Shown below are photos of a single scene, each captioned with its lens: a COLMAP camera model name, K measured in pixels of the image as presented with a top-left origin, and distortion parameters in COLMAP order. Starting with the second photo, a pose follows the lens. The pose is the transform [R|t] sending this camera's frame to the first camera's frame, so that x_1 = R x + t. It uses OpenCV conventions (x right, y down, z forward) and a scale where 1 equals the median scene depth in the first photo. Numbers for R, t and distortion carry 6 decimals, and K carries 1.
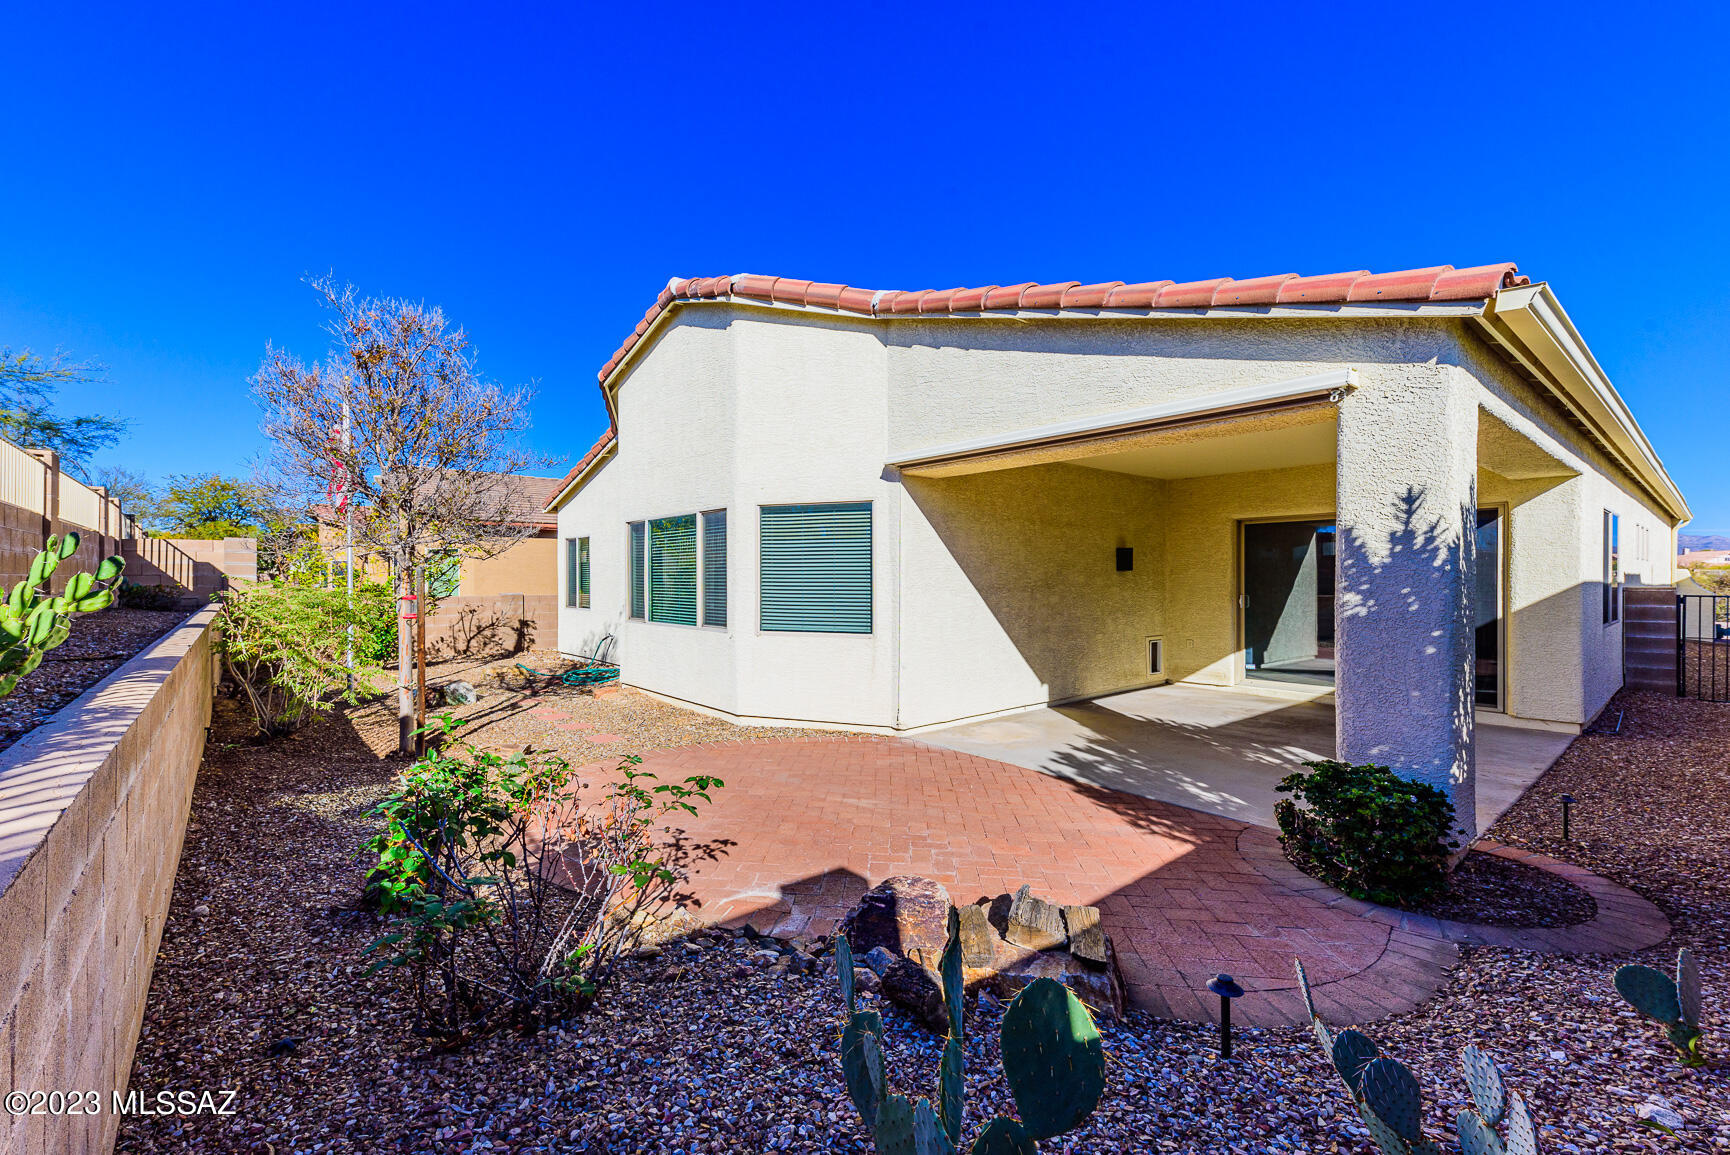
lens RADIAL K [[663.7, 0, 853.6], [0, 663.7, 584.5], [0, 0, 1]] dist [0.009731, -0.001623]
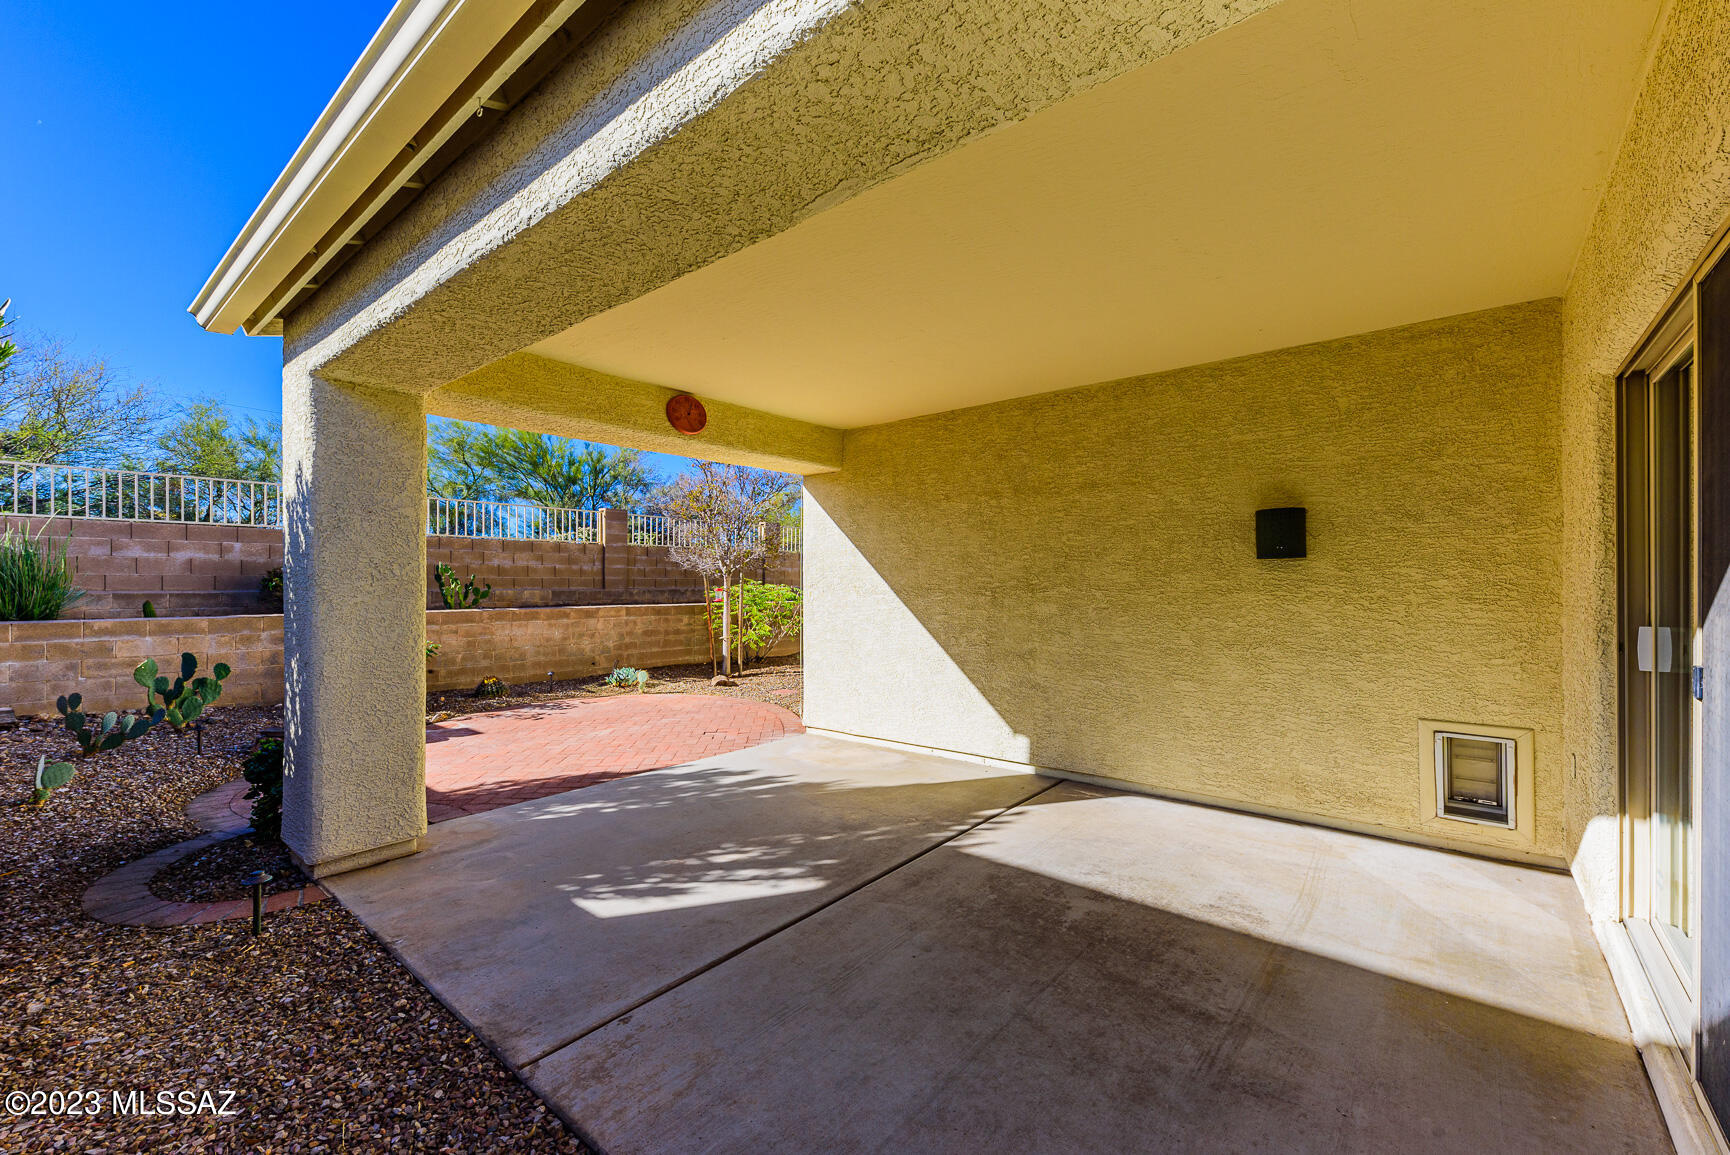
lens RADIAL K [[696.1, 0, 876.9], [0, 696.1, 580.9], [0, 0, 1]] dist [0.011138, -0.004169]
pose [[0.239828, -0.000830, -0.970815, 0.890181], [-0.008470, 0.999960, -0.002948, -0.001114], [0.970778, 0.008930, 0.239812, 0.663710]]
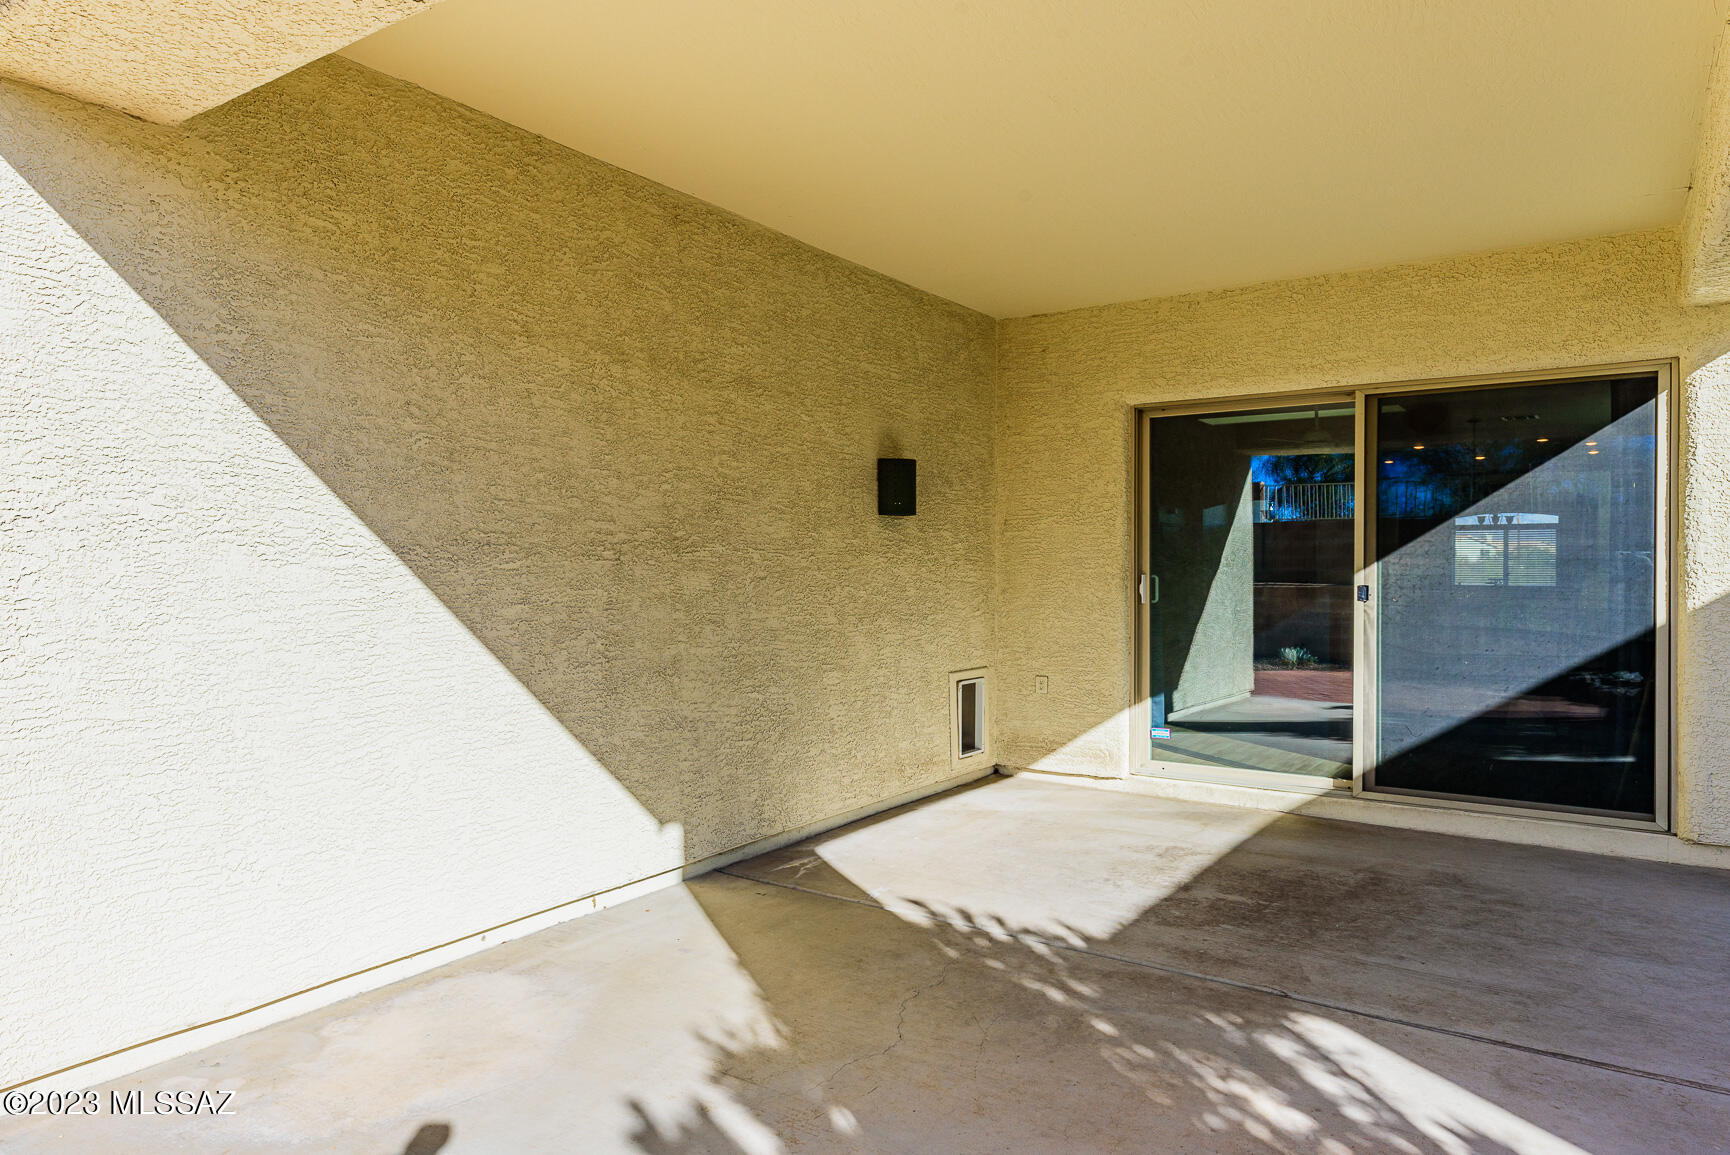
lens RADIAL K [[1035.2, 0, 871.4], [0, 1035.2, 573.7], [0, 0, 1]] dist [-0.029404, 0.000610]
pose [[0.957636, 0.001802, 0.287976, 0.226022], [-0.001362, 0.999998, -0.001726, 0.018136], [-0.287978, 0.001261, 0.957636, 0.424444]]
